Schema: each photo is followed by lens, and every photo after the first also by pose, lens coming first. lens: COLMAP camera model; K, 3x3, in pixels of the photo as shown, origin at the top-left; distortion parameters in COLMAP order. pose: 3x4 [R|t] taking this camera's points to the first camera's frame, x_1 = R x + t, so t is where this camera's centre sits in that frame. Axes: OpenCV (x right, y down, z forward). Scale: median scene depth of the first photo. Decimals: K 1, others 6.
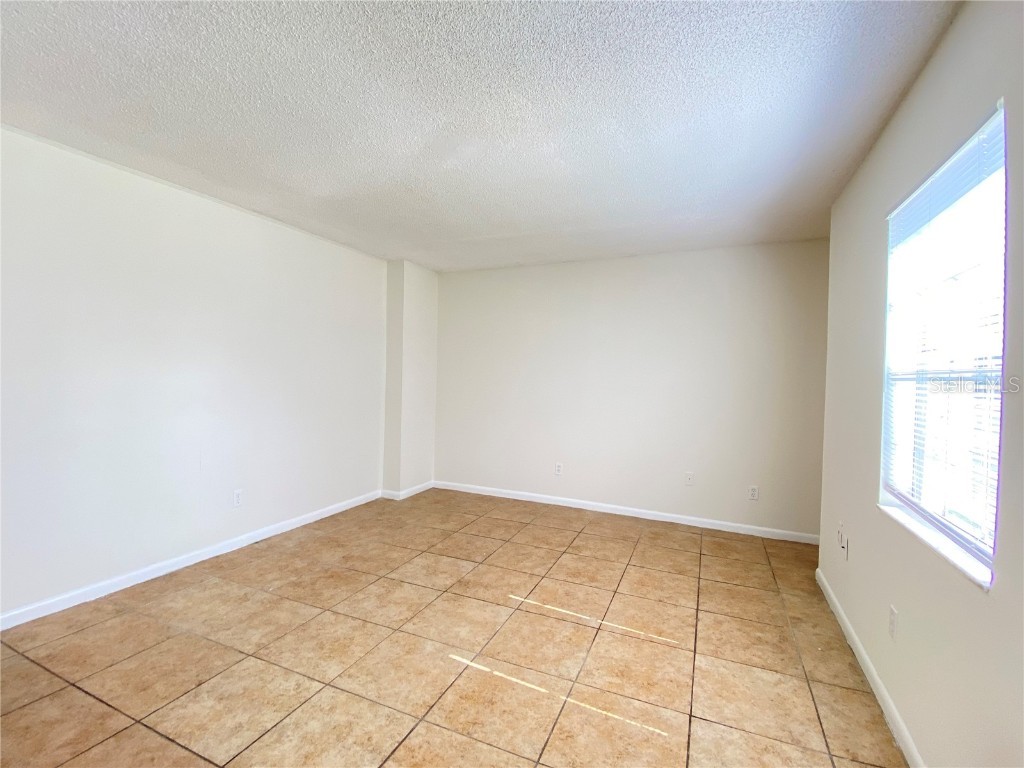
lens RADIAL K [[457.0, 0, 507.8], [0, 457.0, 380.9], [0, 0, 1]] dist [0.002182, -0.017692]
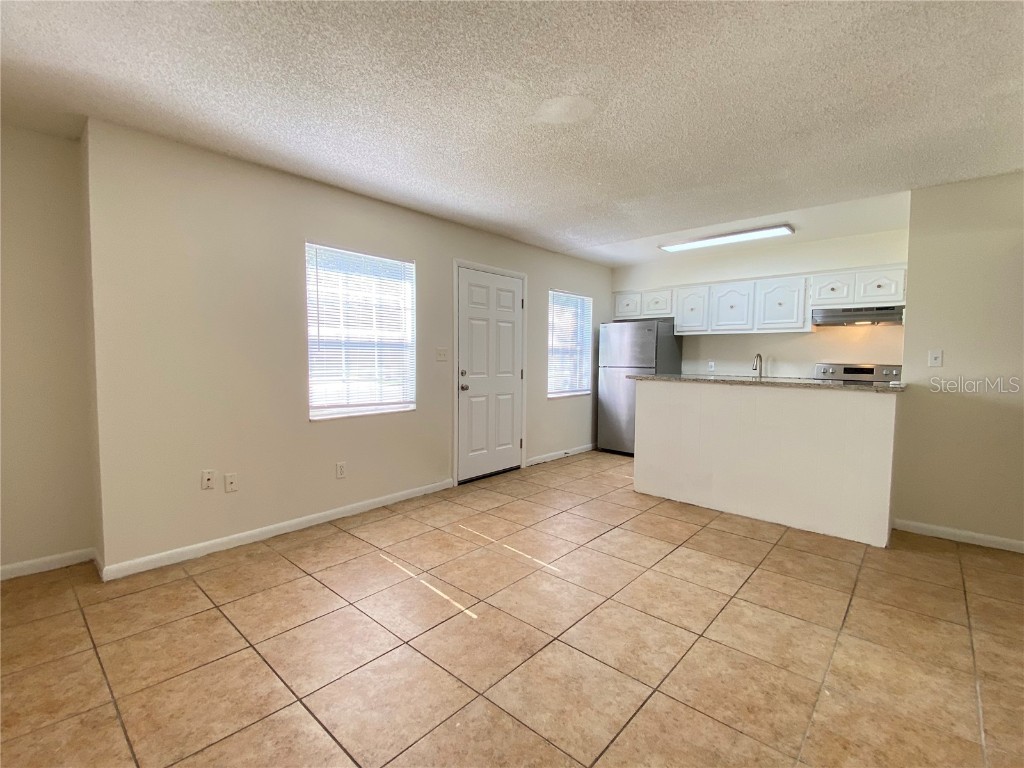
lens RADIAL K [[457.0, 0, 507.8], [0, 457.0, 380.9], [0, 0, 1]] dist [0.002182, -0.017692]
pose [[-0.948392, -0.048882, 0.313310, -0.307224], [-0.028608, 0.997207, 0.068986, -0.002653], [-0.315807, 0.056463, -0.947142, 1.901599]]
